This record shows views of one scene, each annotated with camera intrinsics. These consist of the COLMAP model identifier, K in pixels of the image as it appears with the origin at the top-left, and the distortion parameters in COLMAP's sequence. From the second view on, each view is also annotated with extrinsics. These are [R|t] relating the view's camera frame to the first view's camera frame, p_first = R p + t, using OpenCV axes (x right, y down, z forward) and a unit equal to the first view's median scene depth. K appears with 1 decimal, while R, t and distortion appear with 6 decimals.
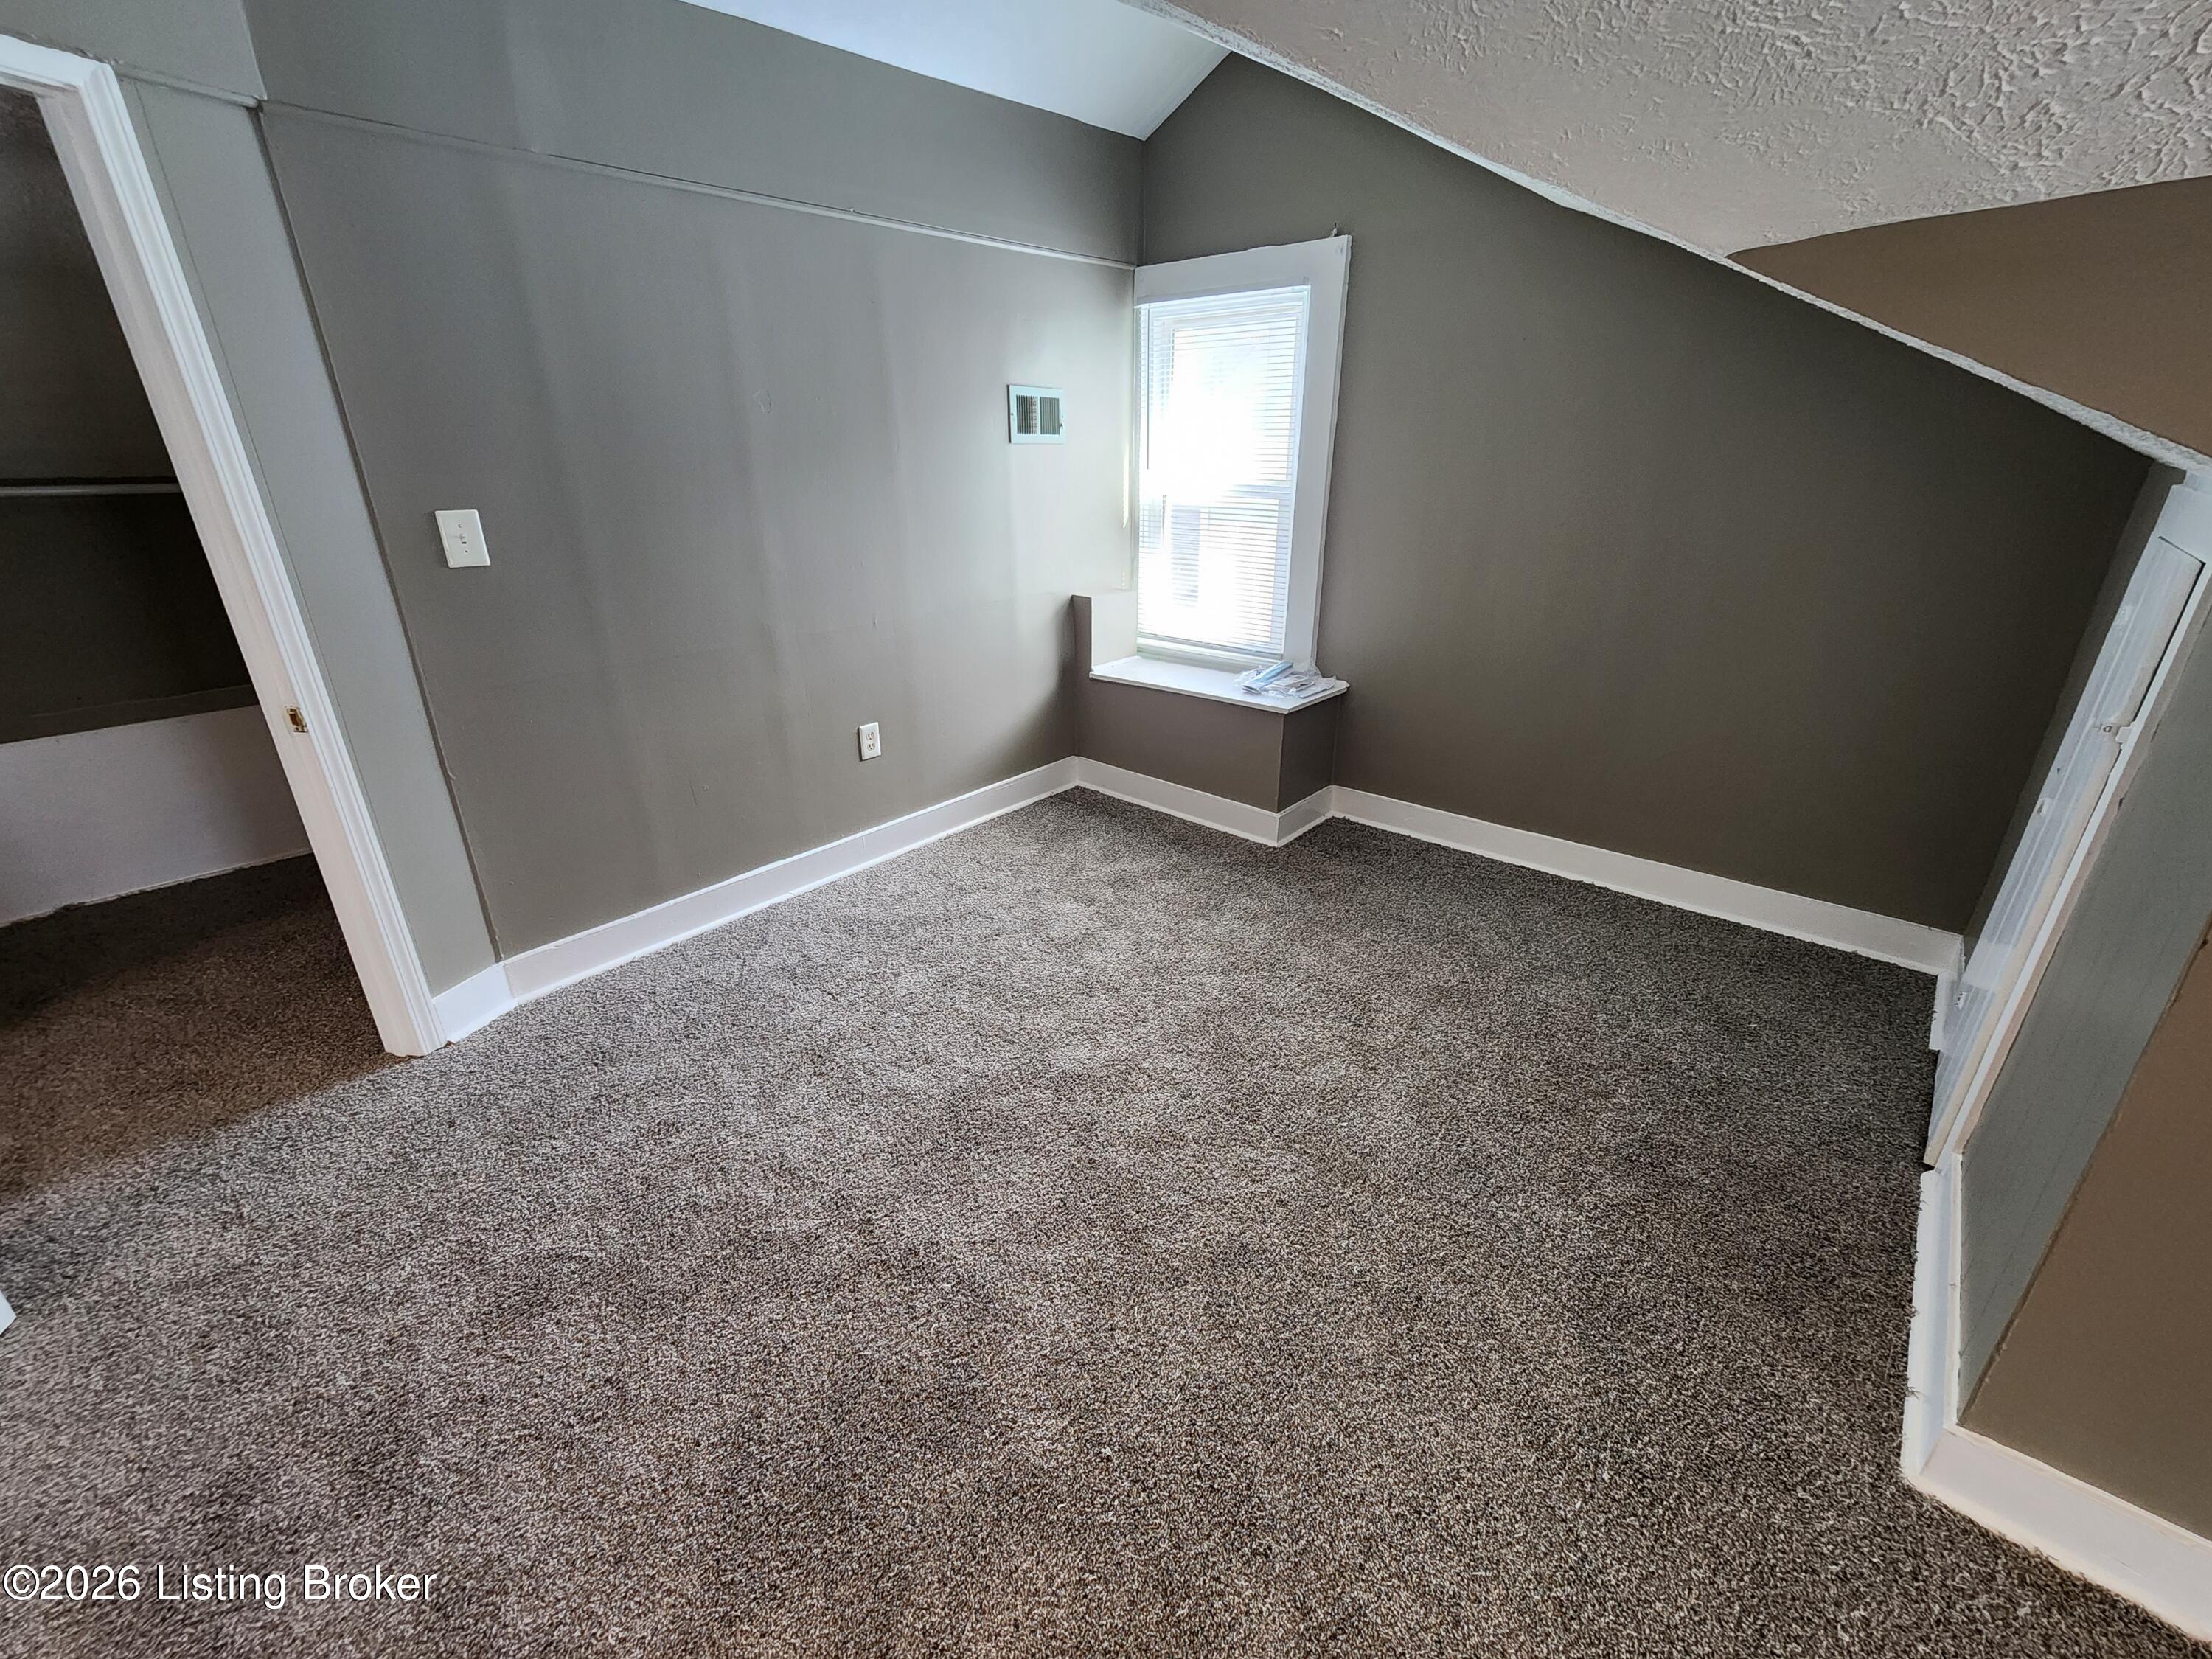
lens RADIAL K [[914.3, 0, 1107.5], [0, 914.3, 824.4], [0, 0, 1]] dist [0.000060, 0.000576]
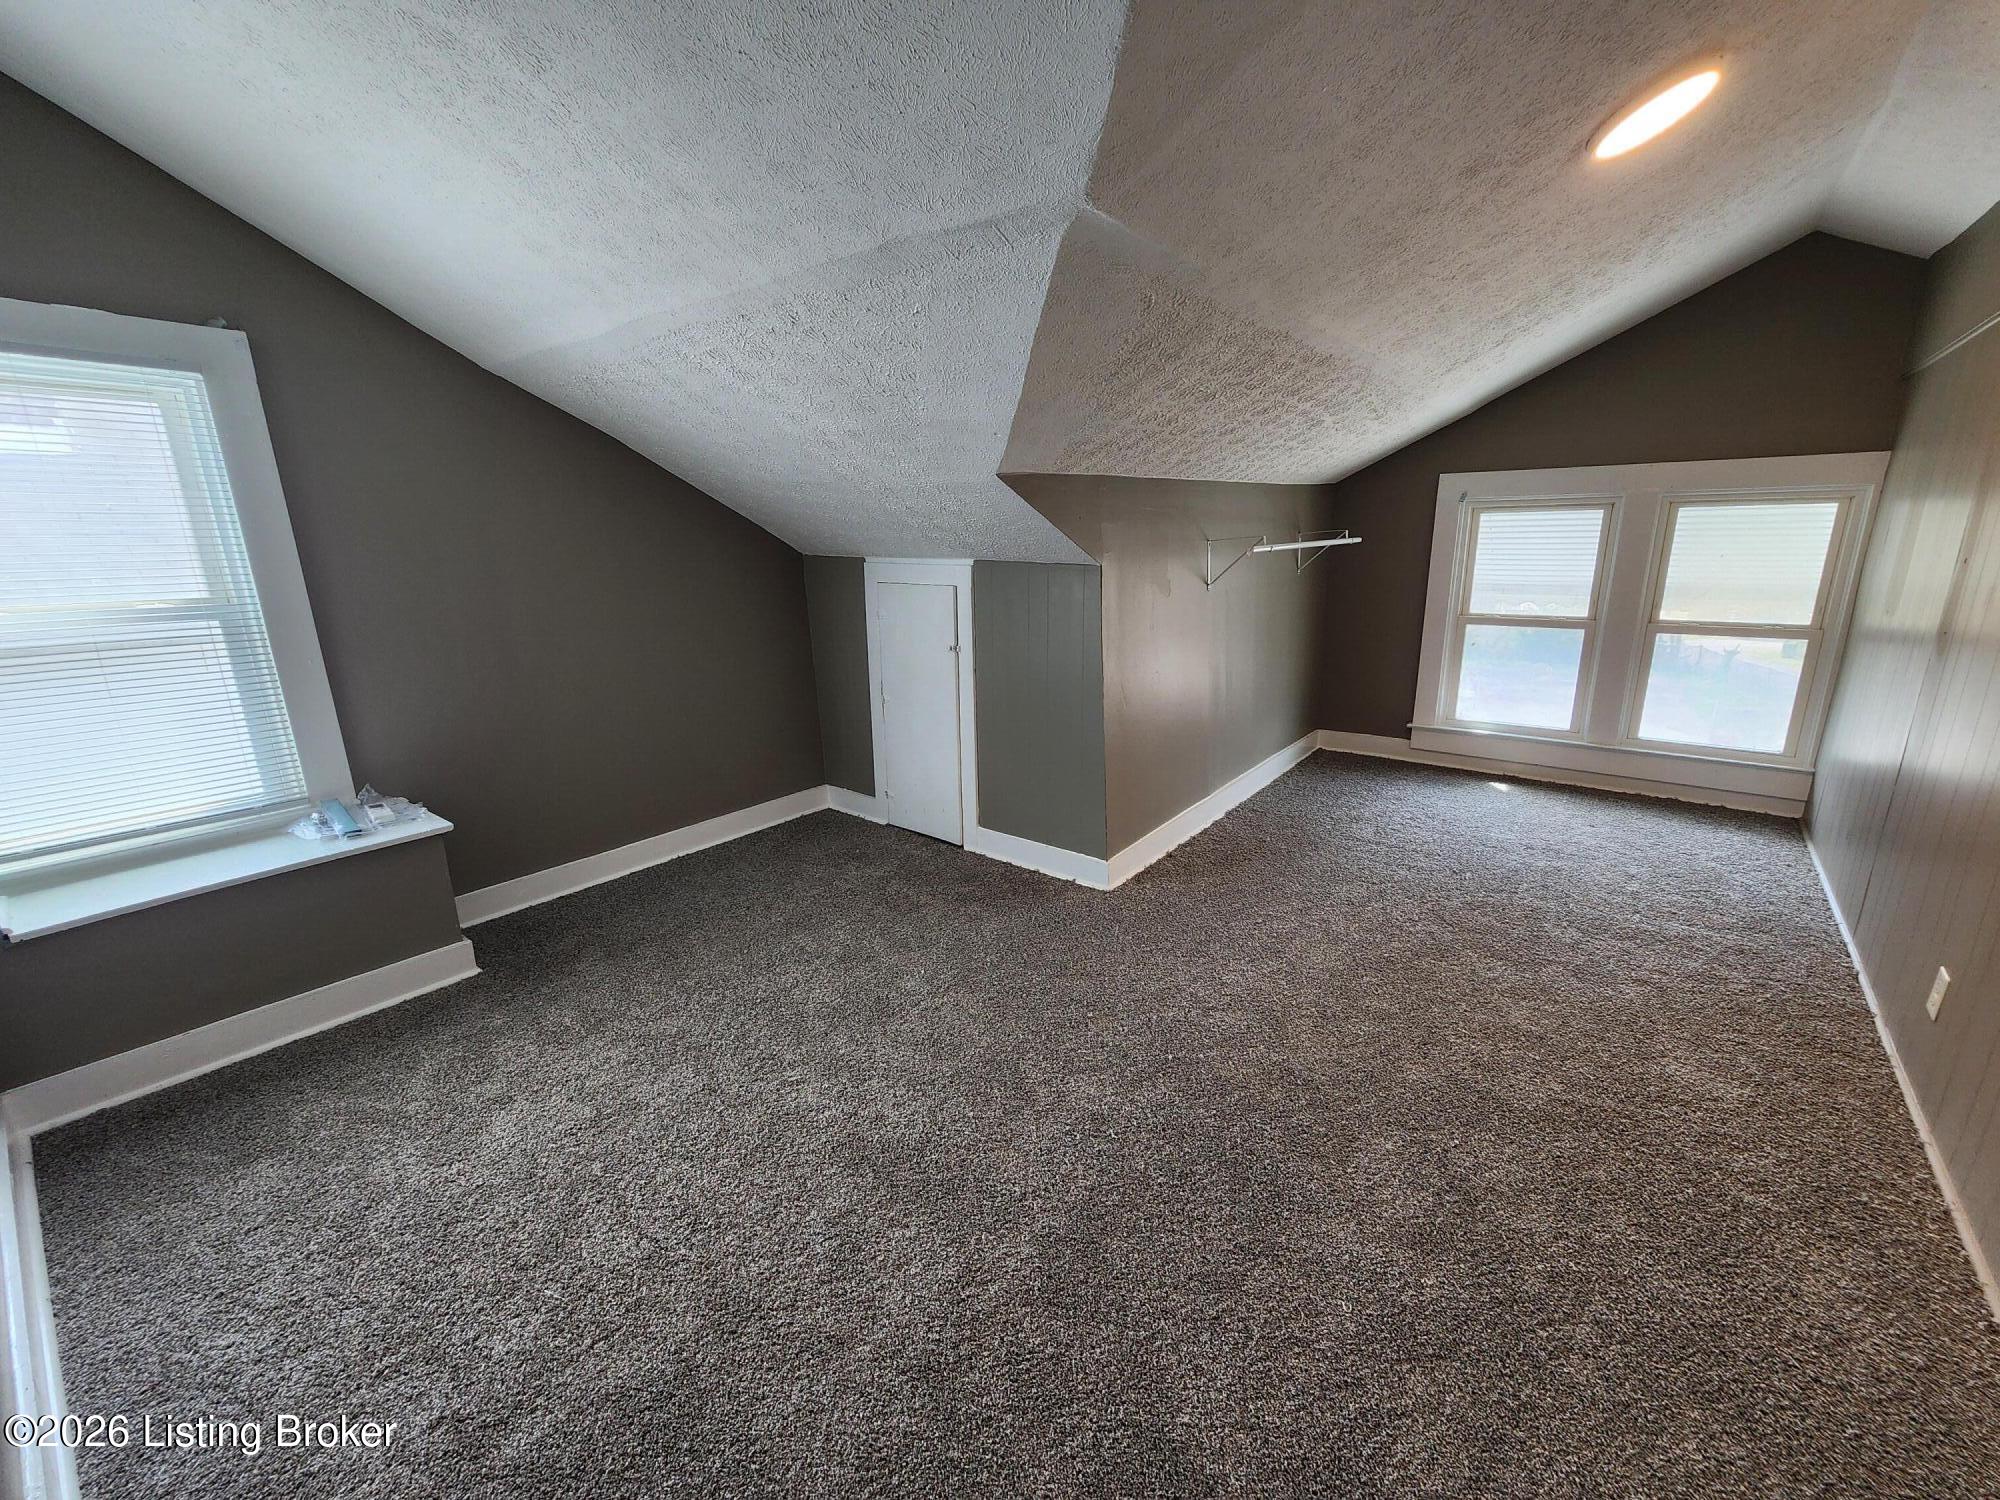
lens RADIAL K [[826.7, 0, 1001.4], [0, 826.7, 752.2], [0, 0, 1]] dist [0.000060, 0.000576]
pose [[-0.021707, -0.255067, 0.966680, -0.576768], [0.397306, 0.885077, 0.242457, -0.165967], [-0.917429, 0.389331, 0.082128, 0.376808]]
